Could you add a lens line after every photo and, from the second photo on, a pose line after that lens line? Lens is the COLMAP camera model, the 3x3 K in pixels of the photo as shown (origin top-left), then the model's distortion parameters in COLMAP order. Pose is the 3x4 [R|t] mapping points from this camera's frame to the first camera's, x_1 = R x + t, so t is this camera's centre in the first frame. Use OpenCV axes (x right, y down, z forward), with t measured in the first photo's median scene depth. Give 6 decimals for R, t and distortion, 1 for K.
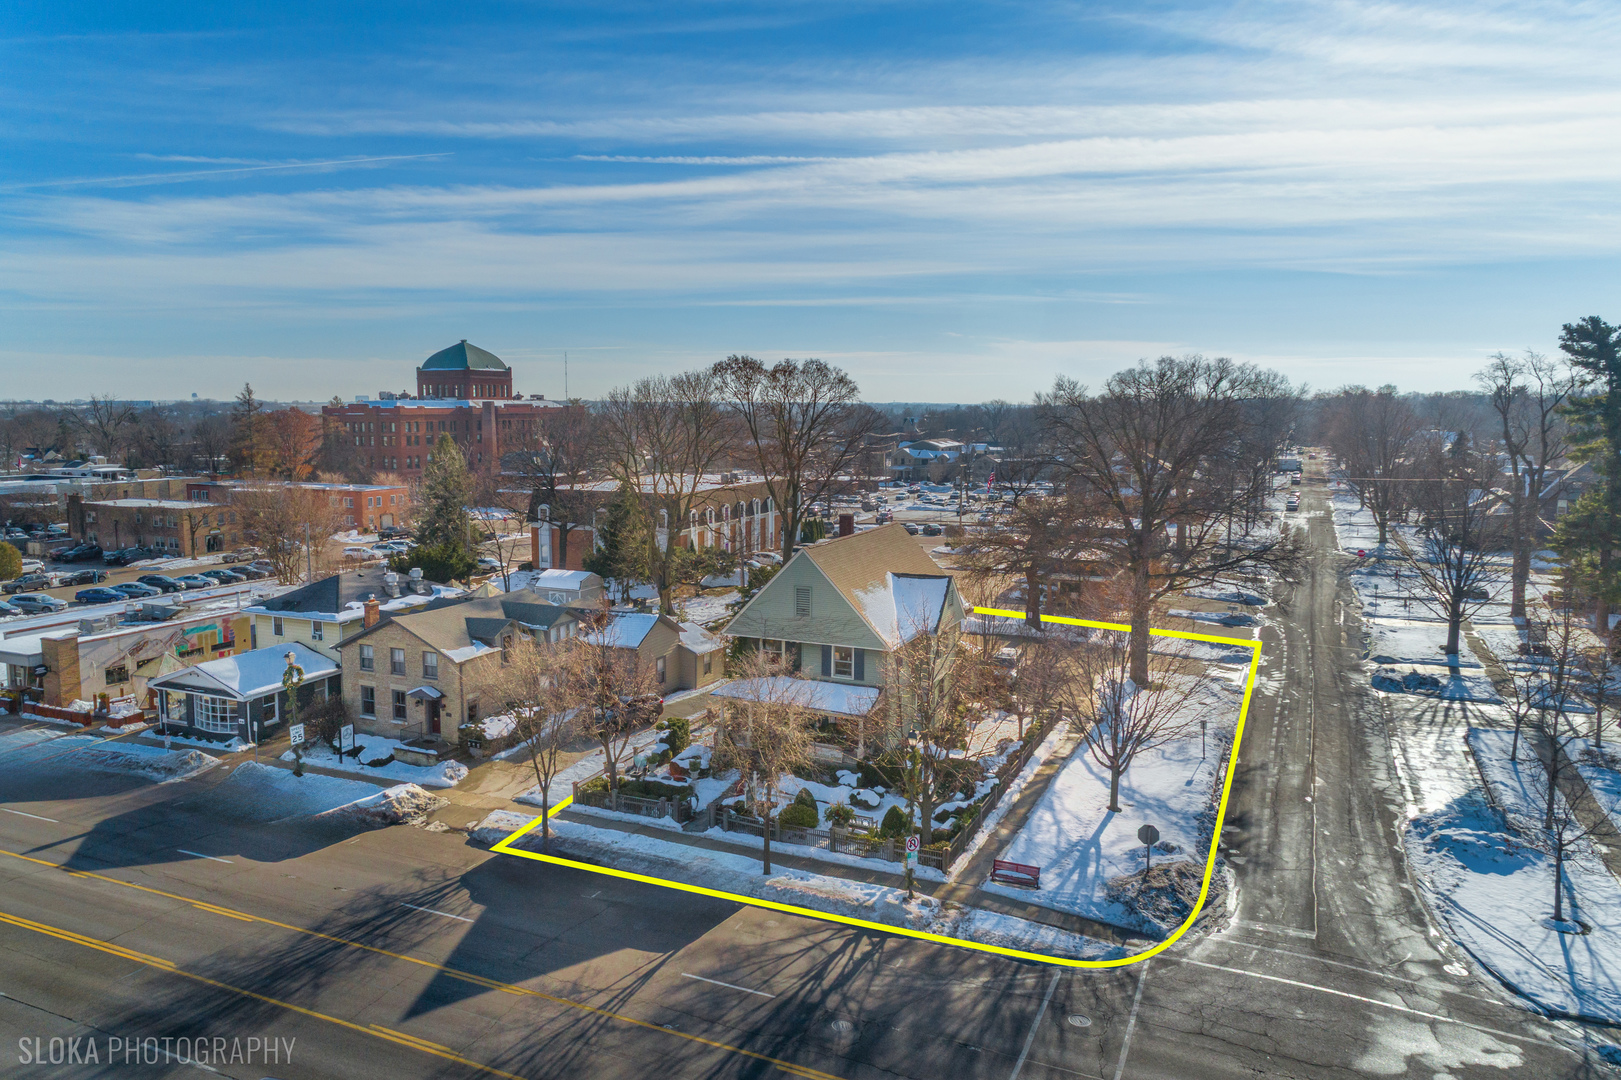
lens RADIAL K [[1176.0, 0, 833.0], [0, 1176.0, 543.3], [0, 0, 1]] dist [0.023545, 0.005944]
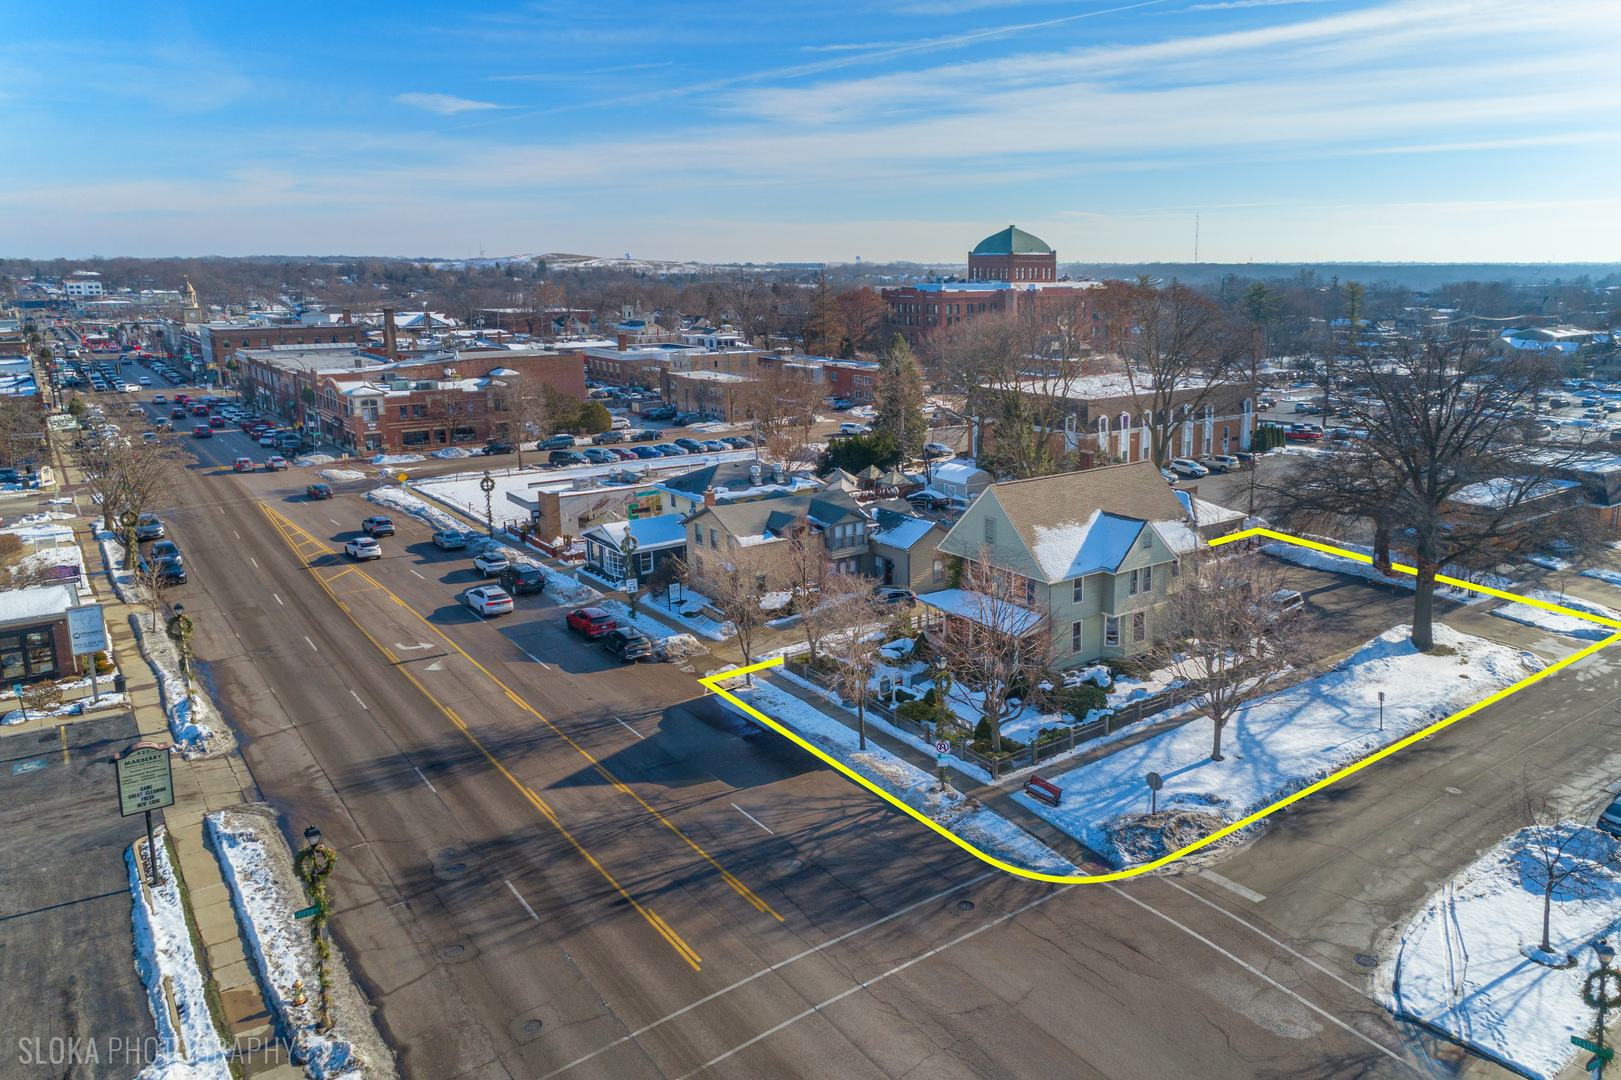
lens RADIAL K [[1176.0, 0, 833.0], [0, 1176.0, 543.3], [0, 0, 1]] dist [0.023545, 0.005944]
pose [[0.870592, 0.117279, -0.477824, 0.348453], [-0.061359, 0.989473, 0.131065, -0.070877], [0.488165, -0.084786, 0.868623, -0.063145]]
